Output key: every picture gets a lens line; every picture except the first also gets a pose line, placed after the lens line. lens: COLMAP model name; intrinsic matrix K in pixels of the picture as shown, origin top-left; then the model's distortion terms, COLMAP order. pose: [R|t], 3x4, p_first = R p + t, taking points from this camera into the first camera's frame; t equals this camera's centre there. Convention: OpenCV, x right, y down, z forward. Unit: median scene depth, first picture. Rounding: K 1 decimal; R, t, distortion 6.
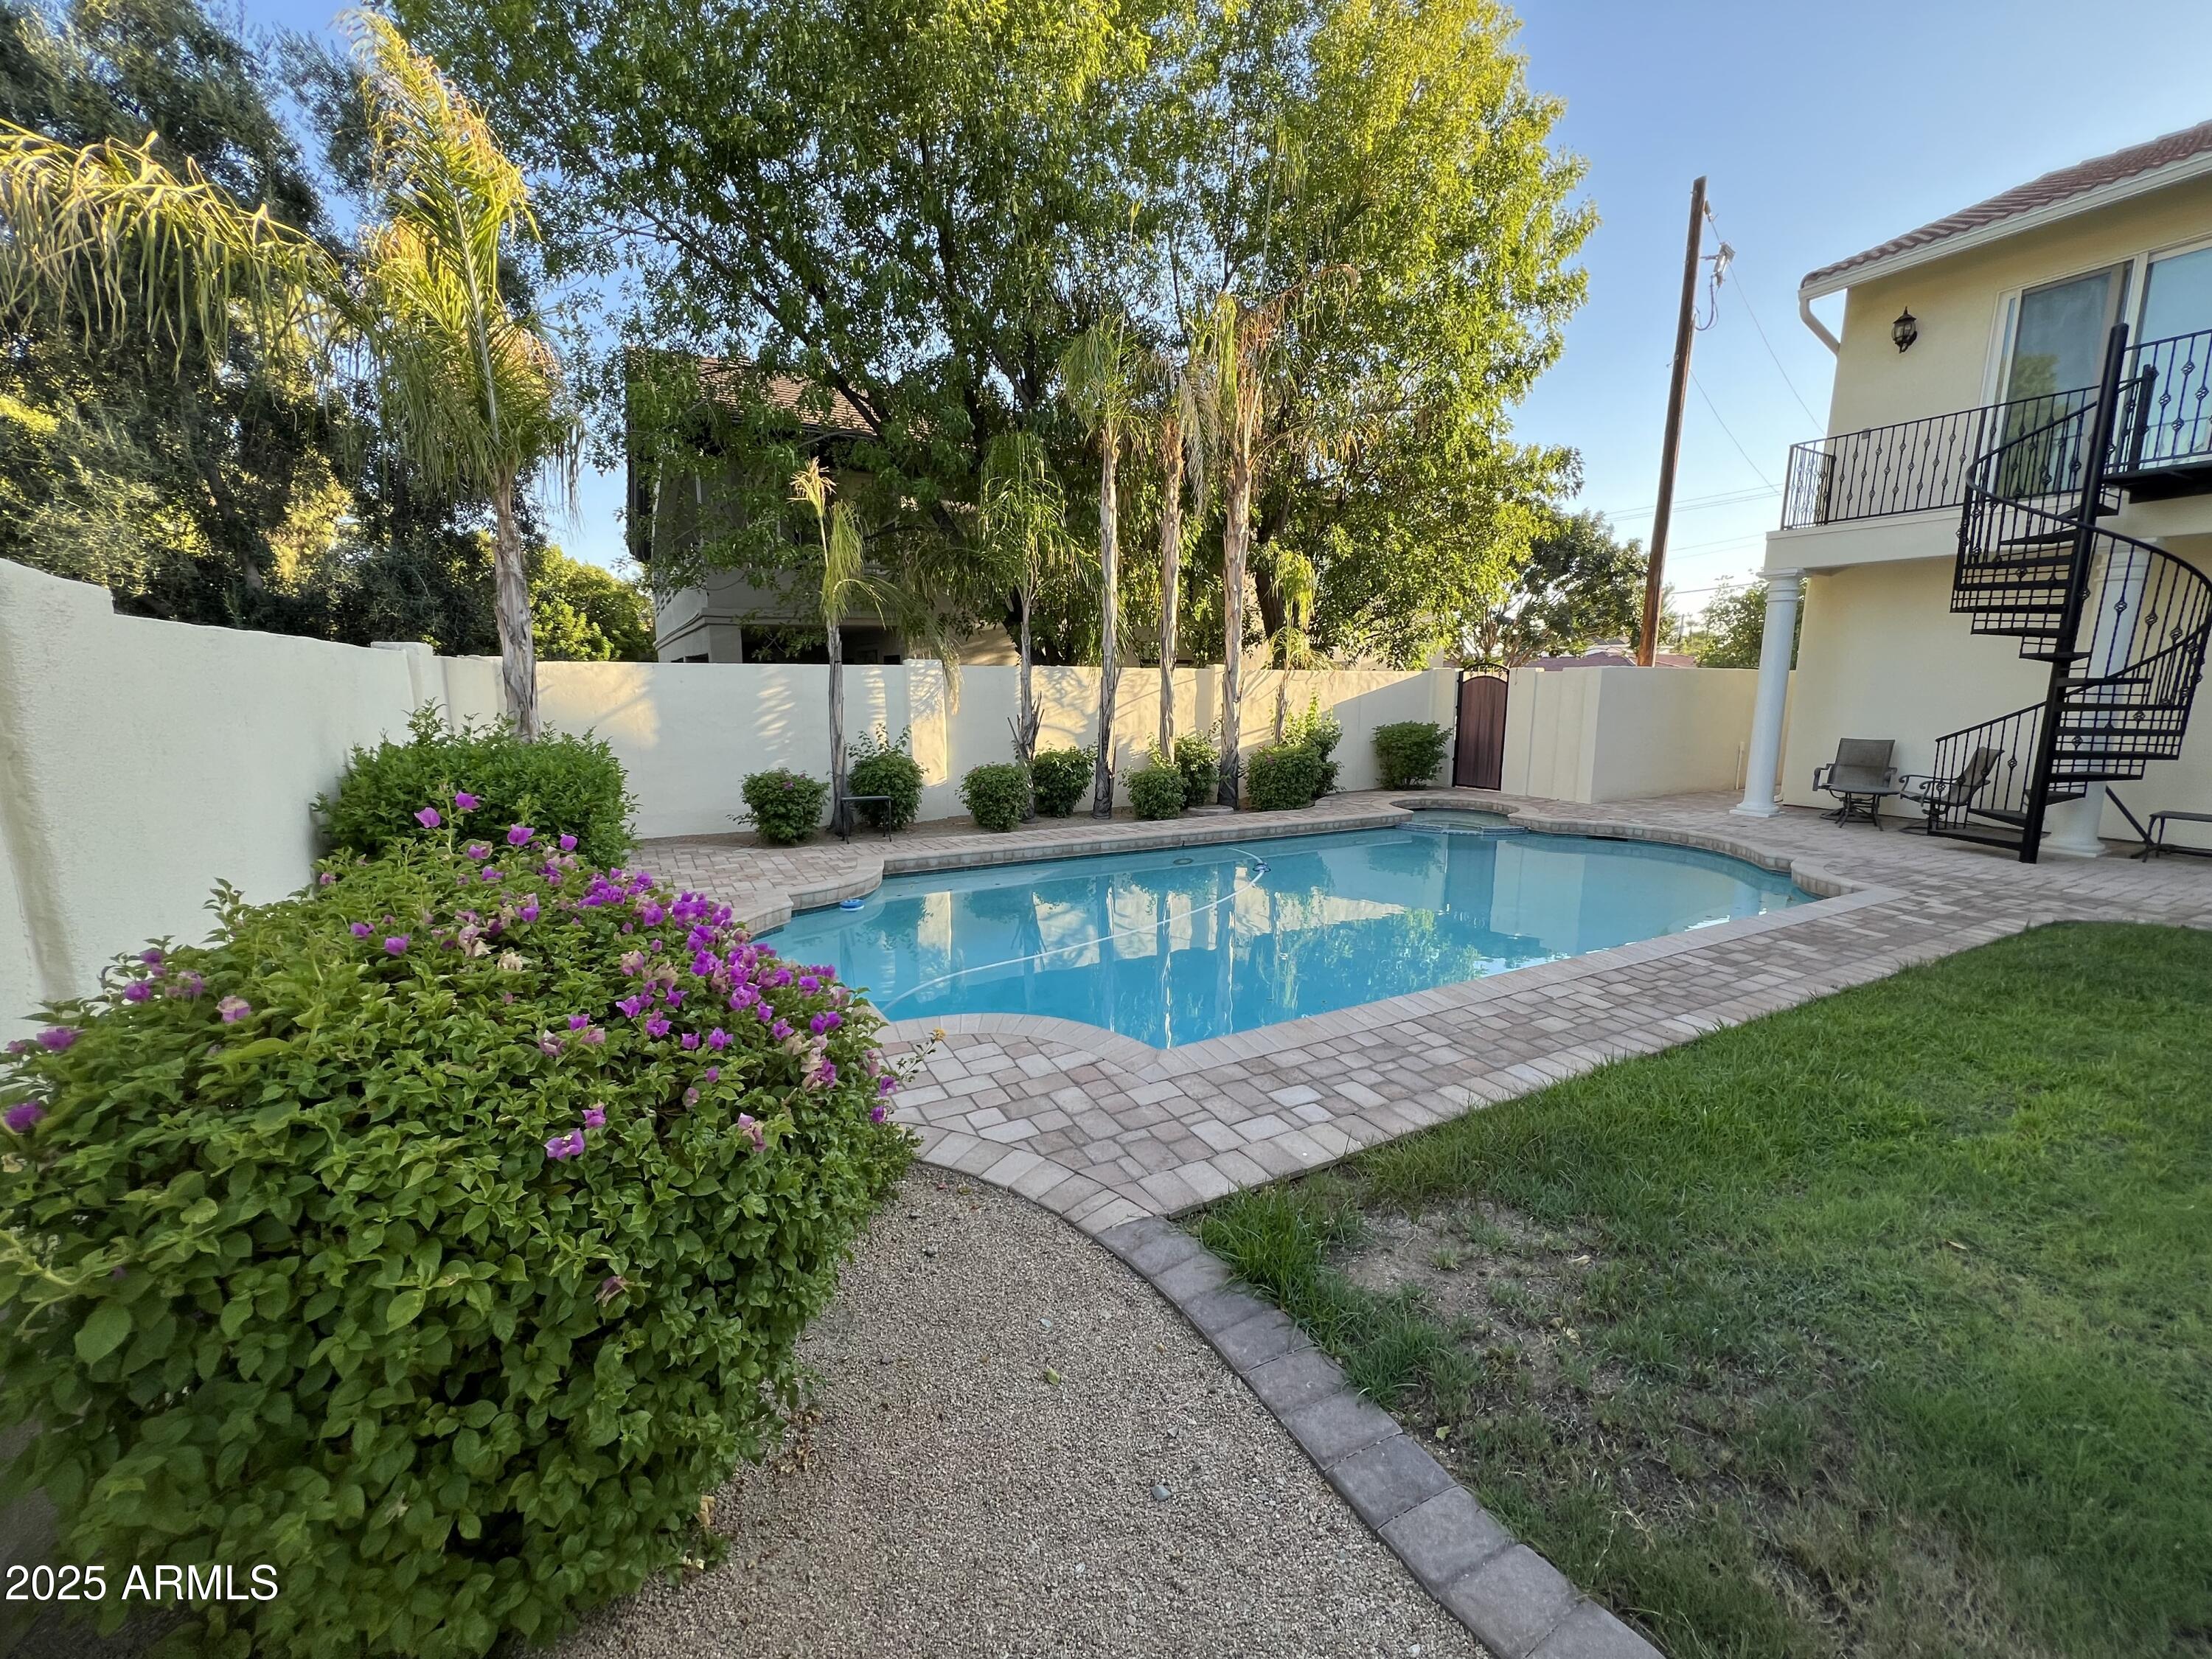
lens RADIAL K [[889.1, 0, 1103.8], [0, 889.1, 825.0], [0, 0, 1]] dist [-0.003526, 0.001107]
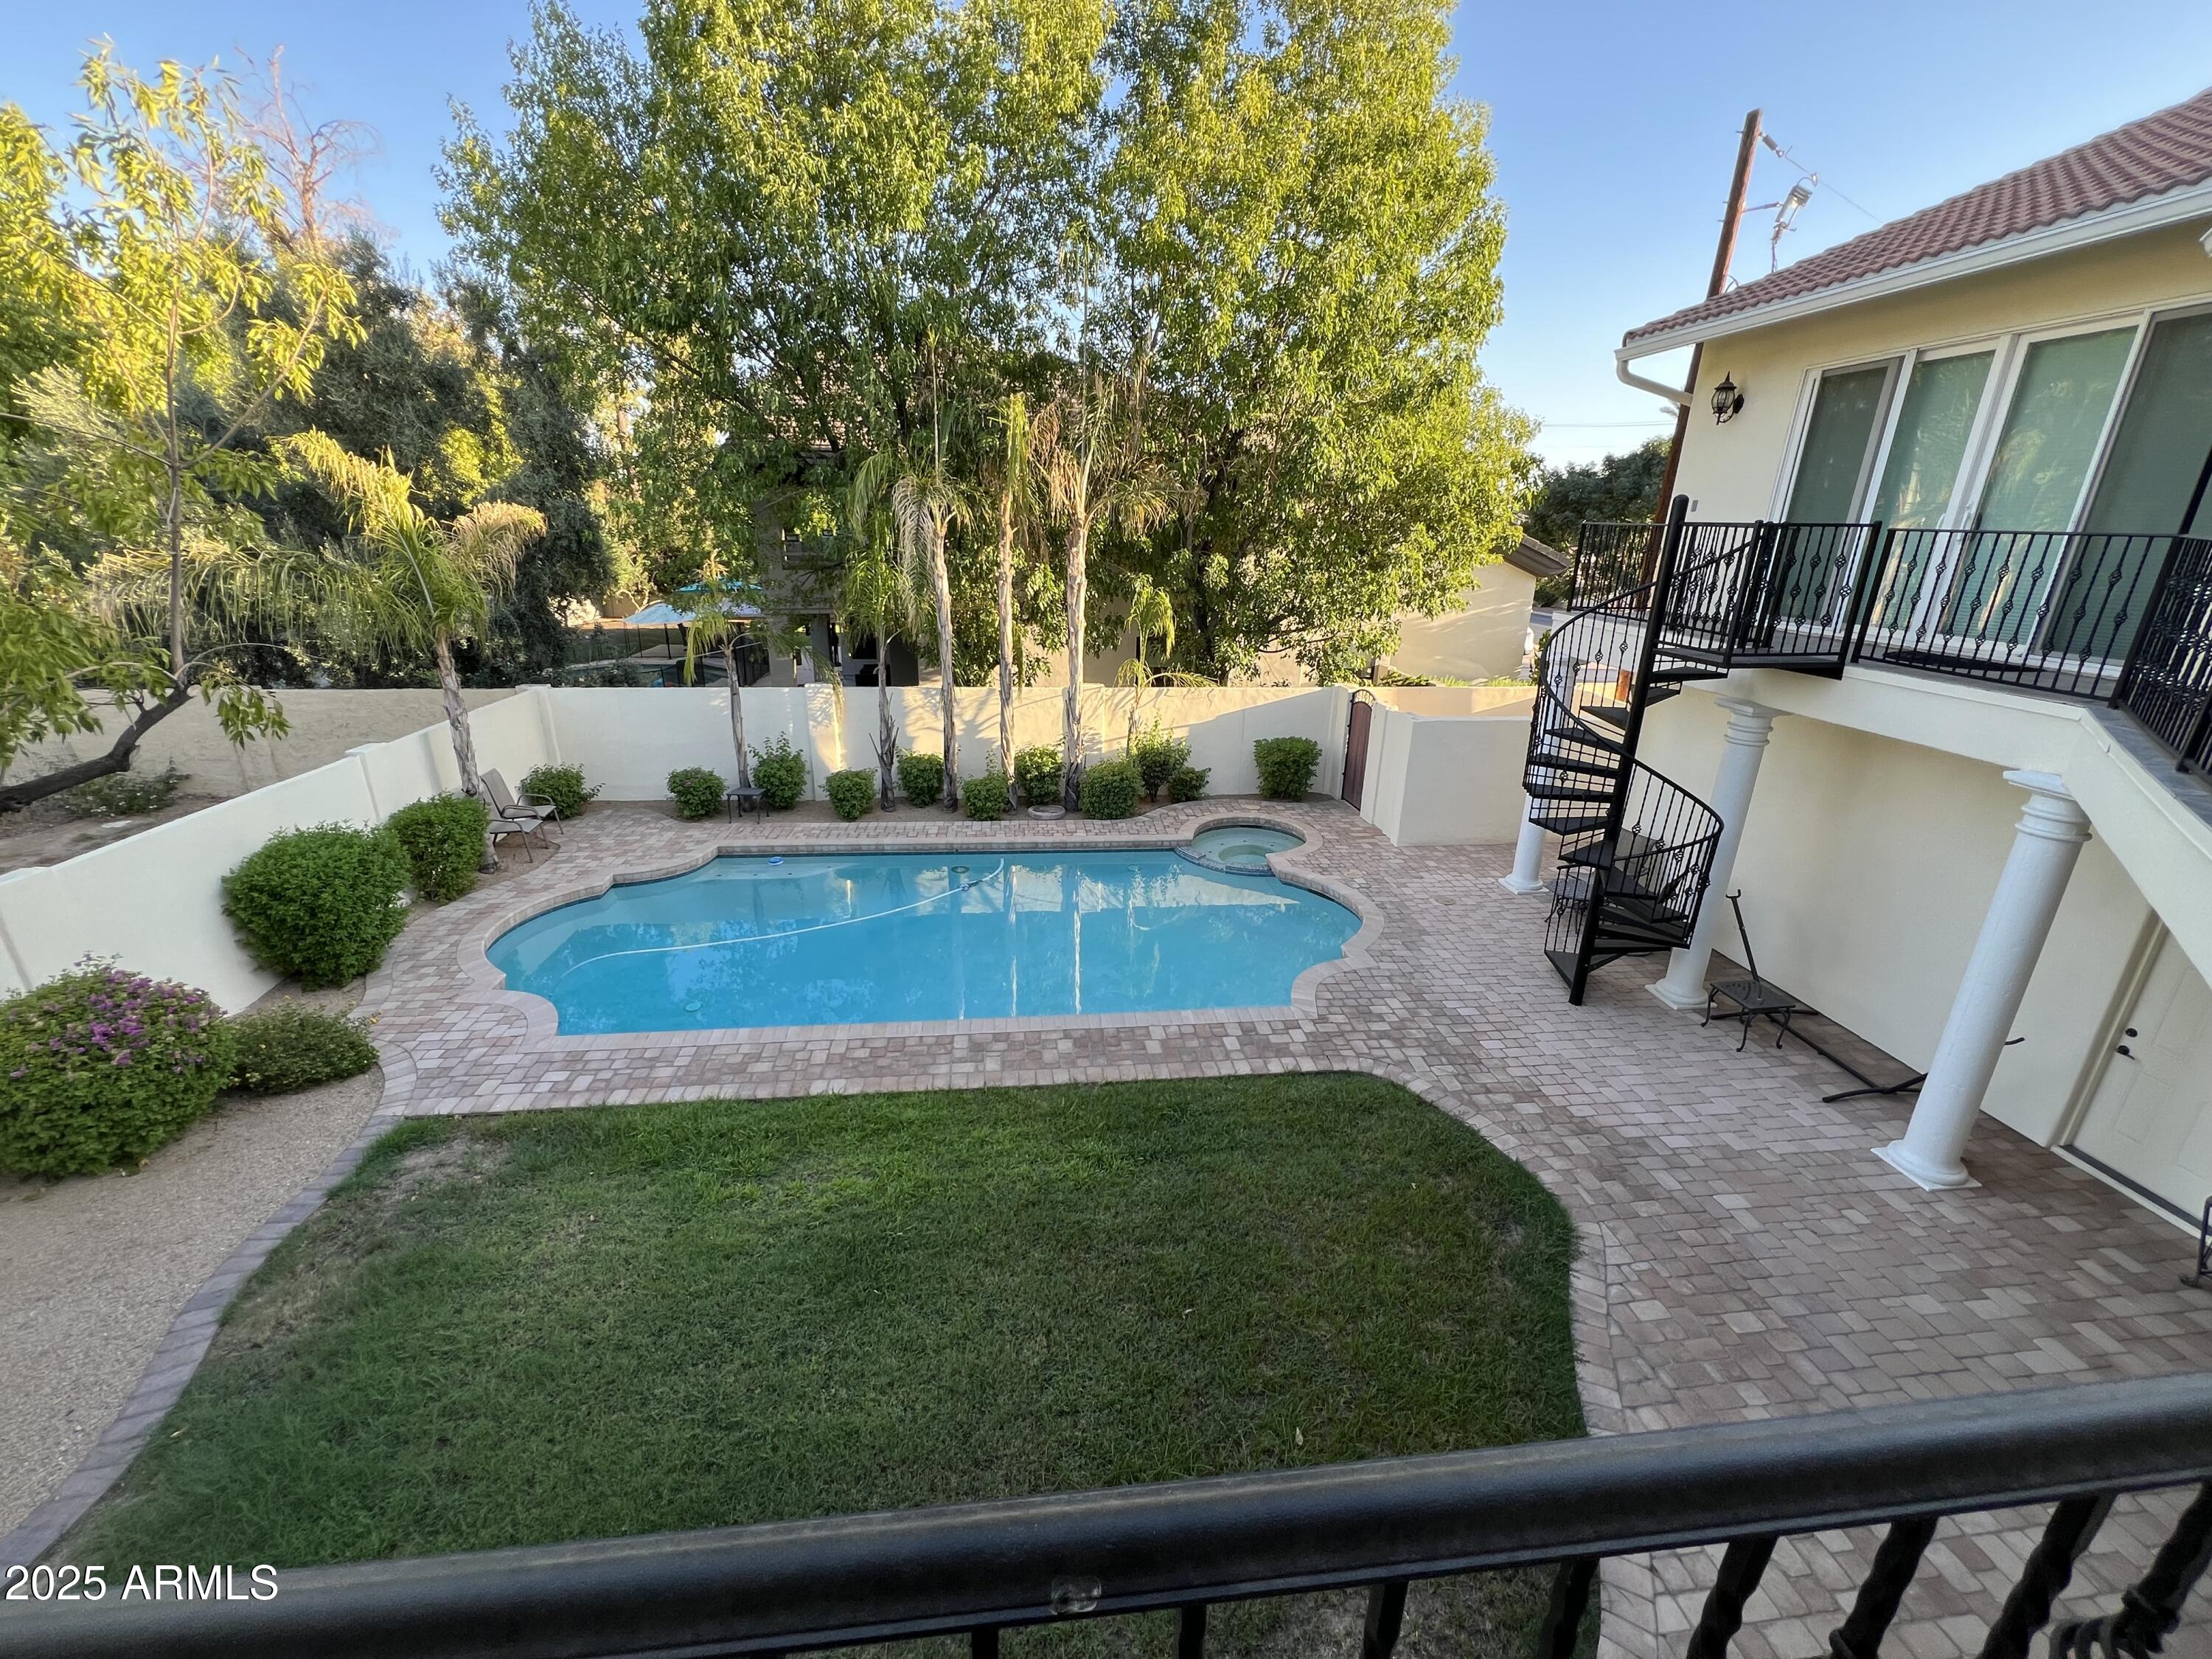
lens RADIAL K [[889.1, 0, 1103.8], [0, 889.1, 825.0], [0, 0, 1]] dist [-0.003526, 0.001107]
pose [[0.927863, 0.135934, -0.347263, 0.804097], [-0.077153, 0.981025, 0.177869, -0.287335], [0.364852, -0.138246, 0.920745, -0.132678]]
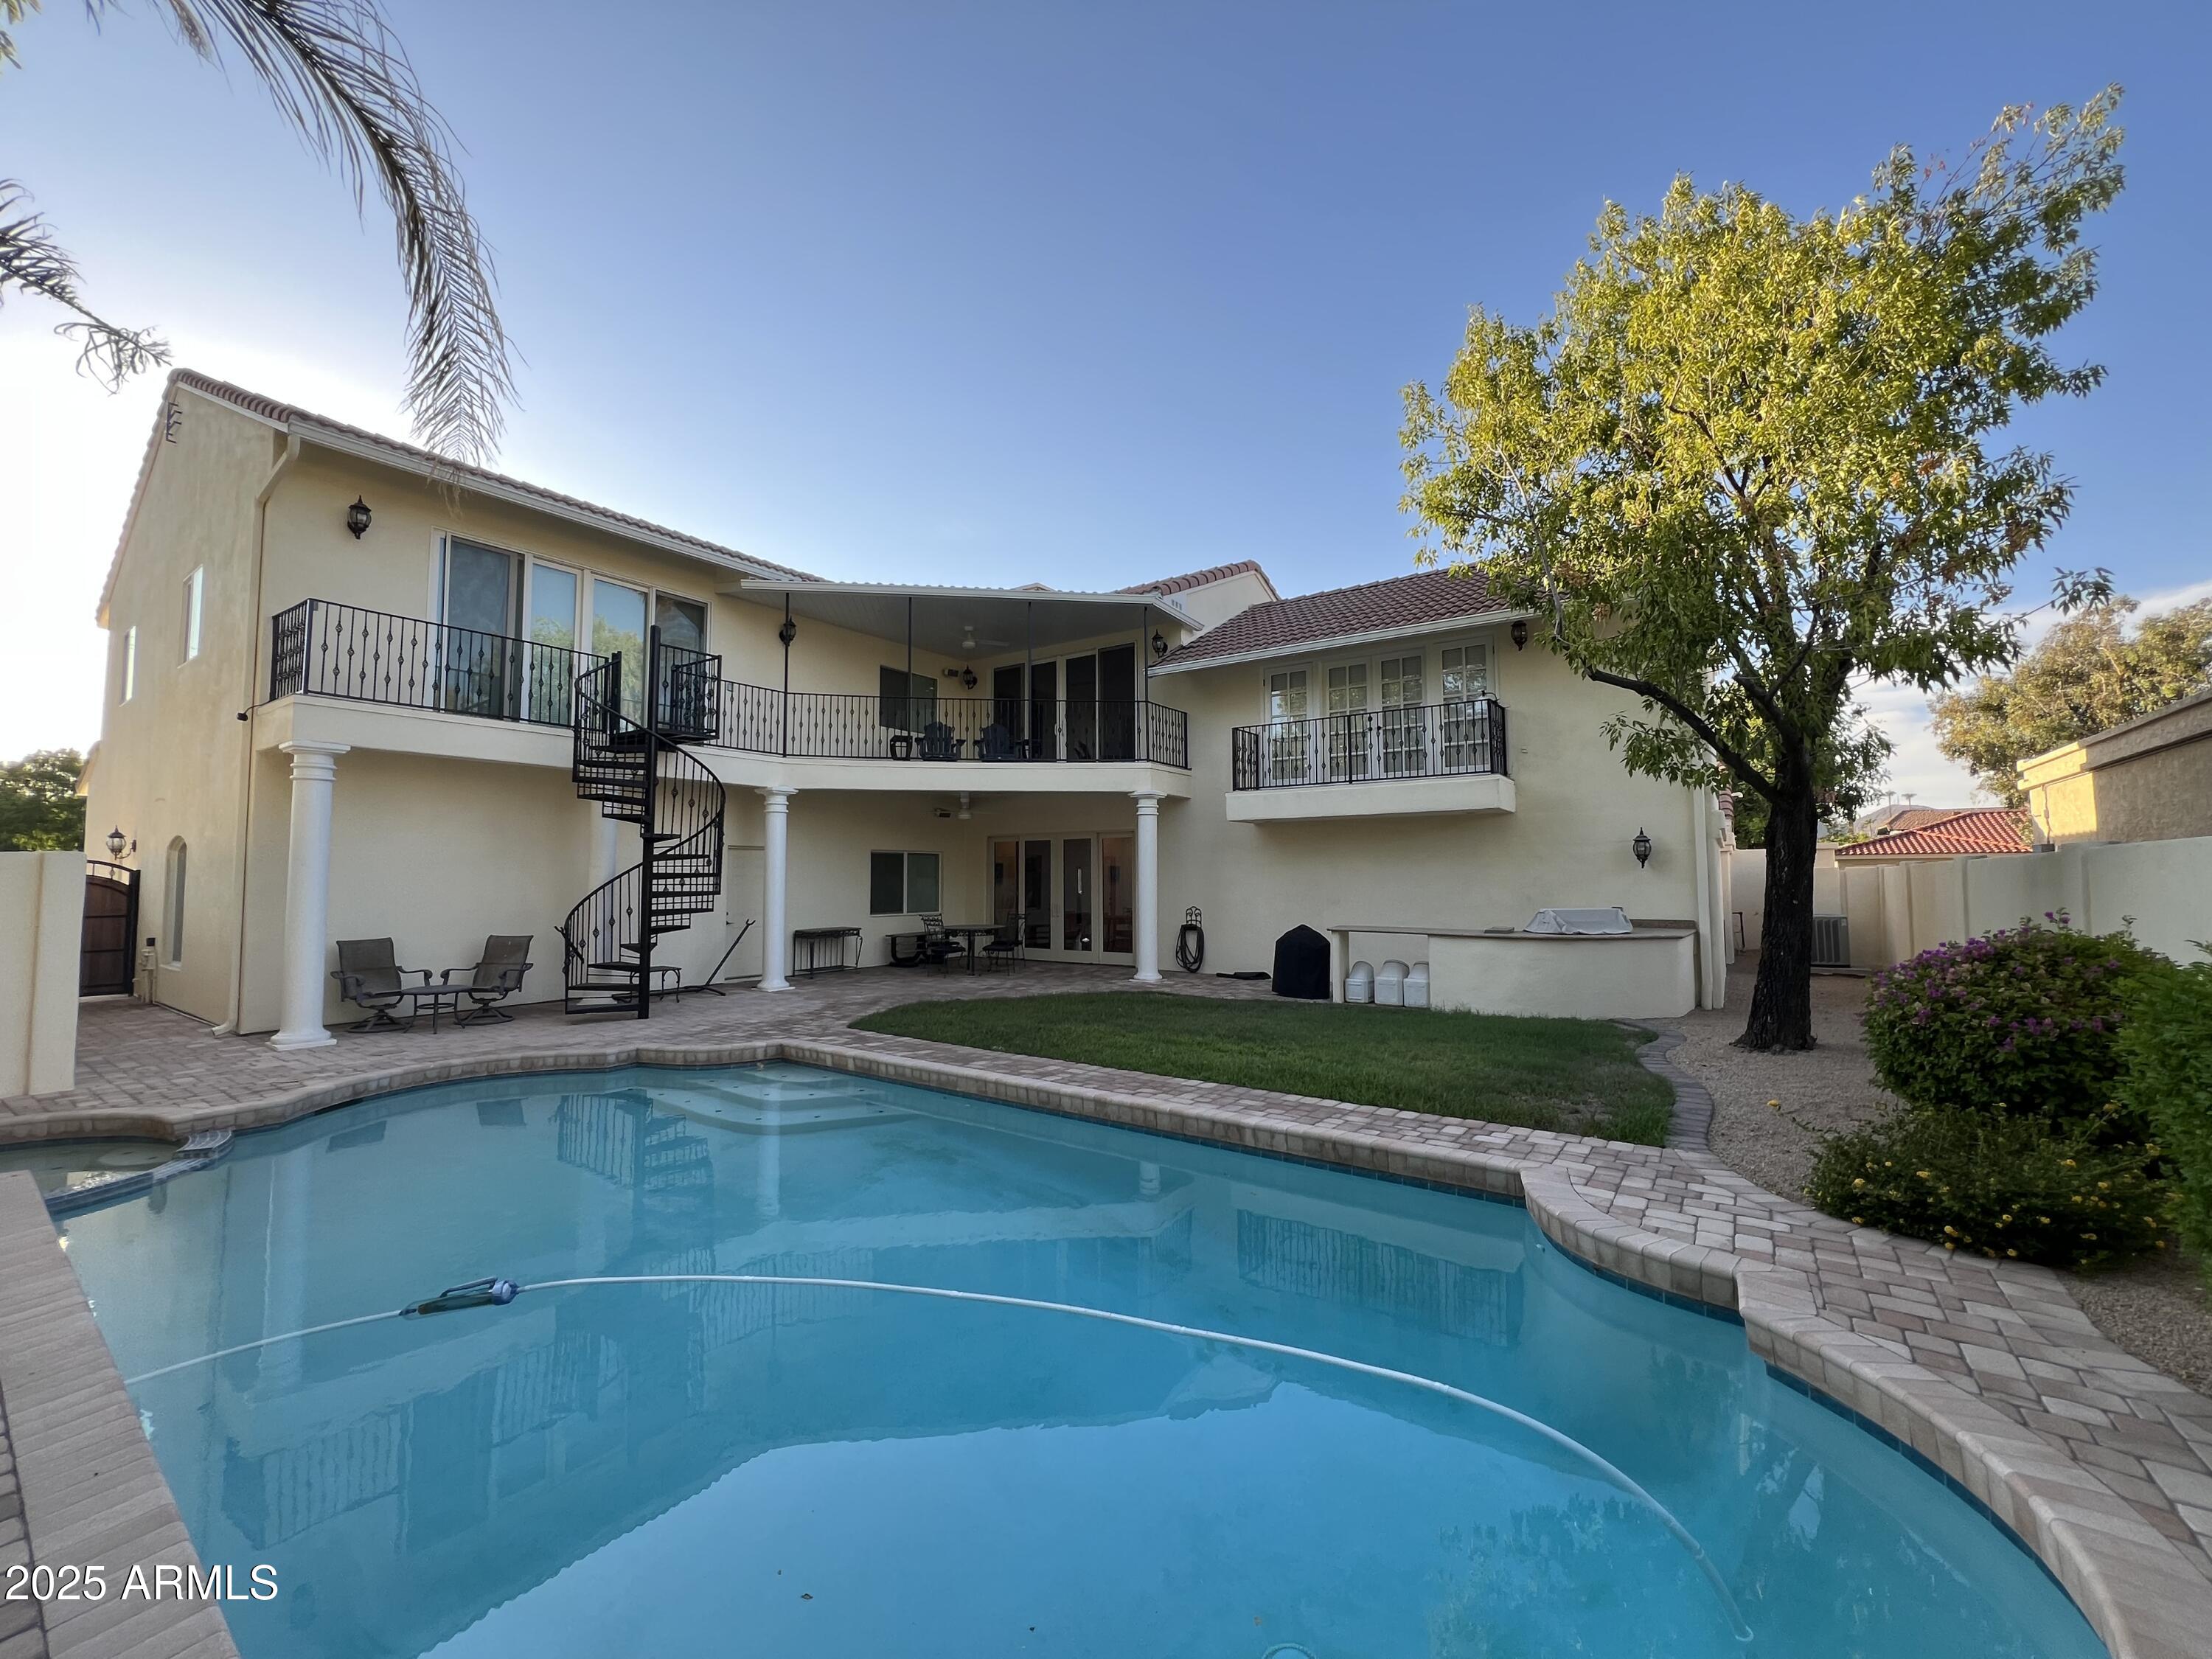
lens RADIAL K [[889.1, 0, 1103.8], [0, 889.1, 825.0], [0, 0, 1]] dist [-0.003526, 0.001107]
pose [[-0.439516, 0.052758, 0.896684, -0.356718], [0.146113, 0.989177, 0.013419, -0.139710], [-0.886271, 0.136915, -0.442468, 0.878315]]
